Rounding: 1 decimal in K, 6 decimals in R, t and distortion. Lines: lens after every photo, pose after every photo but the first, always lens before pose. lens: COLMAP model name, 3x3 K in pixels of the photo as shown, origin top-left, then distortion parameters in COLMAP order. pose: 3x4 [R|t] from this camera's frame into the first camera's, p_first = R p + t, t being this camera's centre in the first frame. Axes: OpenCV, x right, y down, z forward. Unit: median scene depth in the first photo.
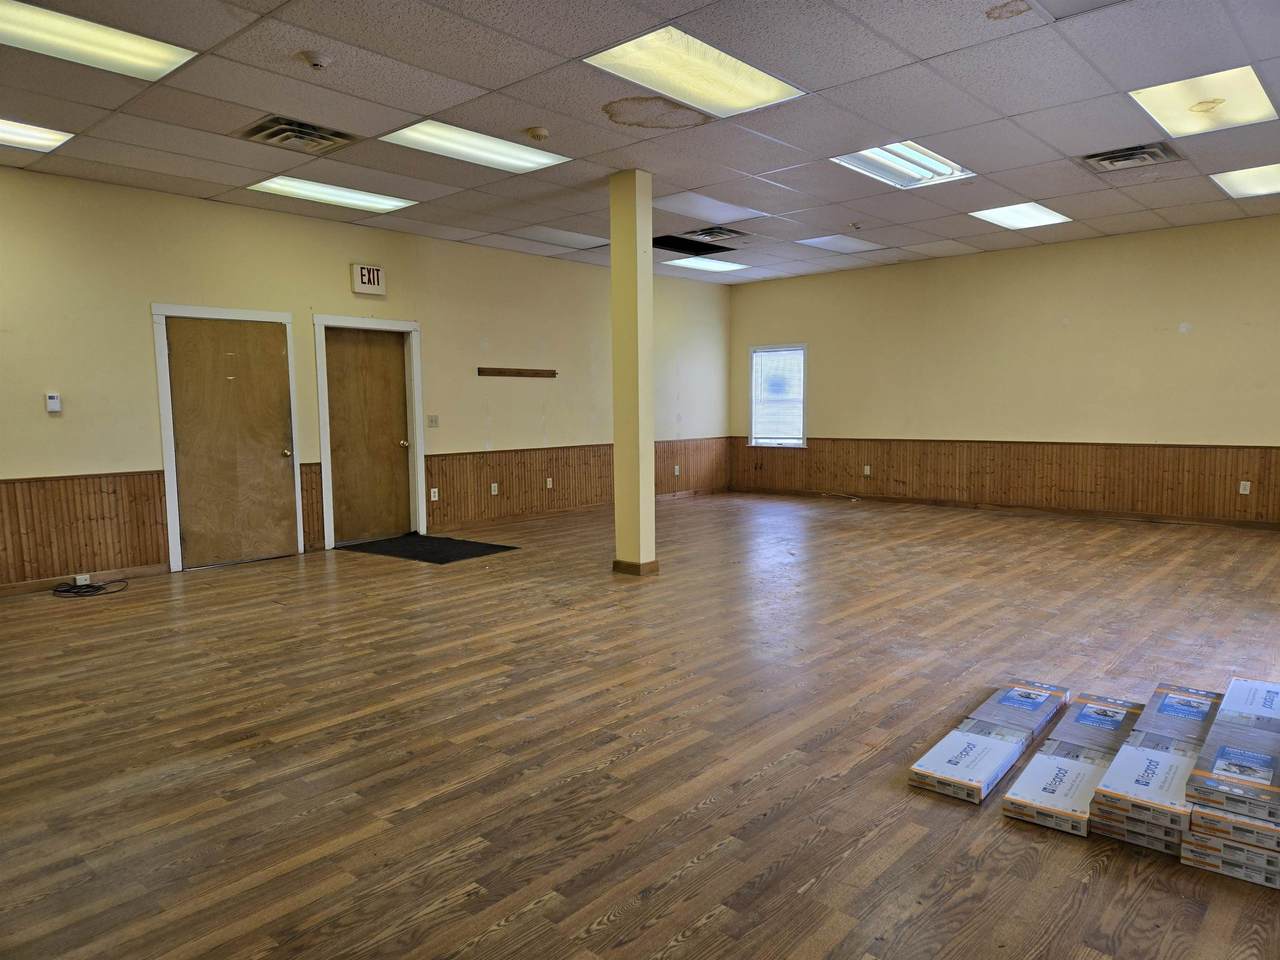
lens RADIAL K [[863.5, 0, 640.0], [0, 863.5, 480.0], [0, 0, 1]] dist [0.005431, 0.001433]
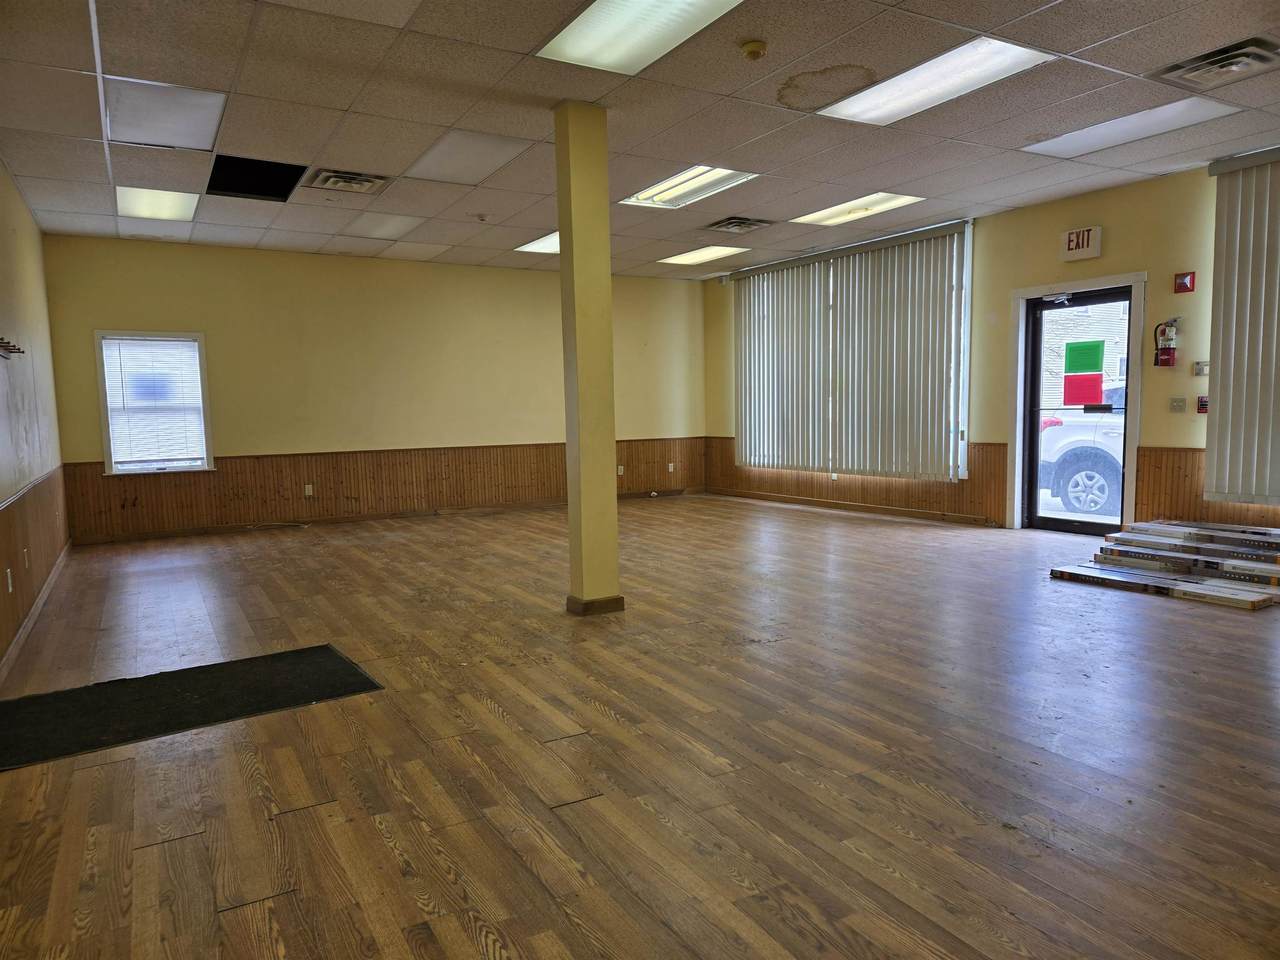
lens RADIAL K [[863.5, 0, 640.0], [0, 863.5, 480.0], [0, 0, 1]] dist [0.005431, 0.001433]
pose [[0.314946, -0.074128, 0.946210, -0.437999], [0.099325, 0.994045, 0.044815, -0.026757], [-0.943898, 0.079868, 0.320433, 0.415440]]
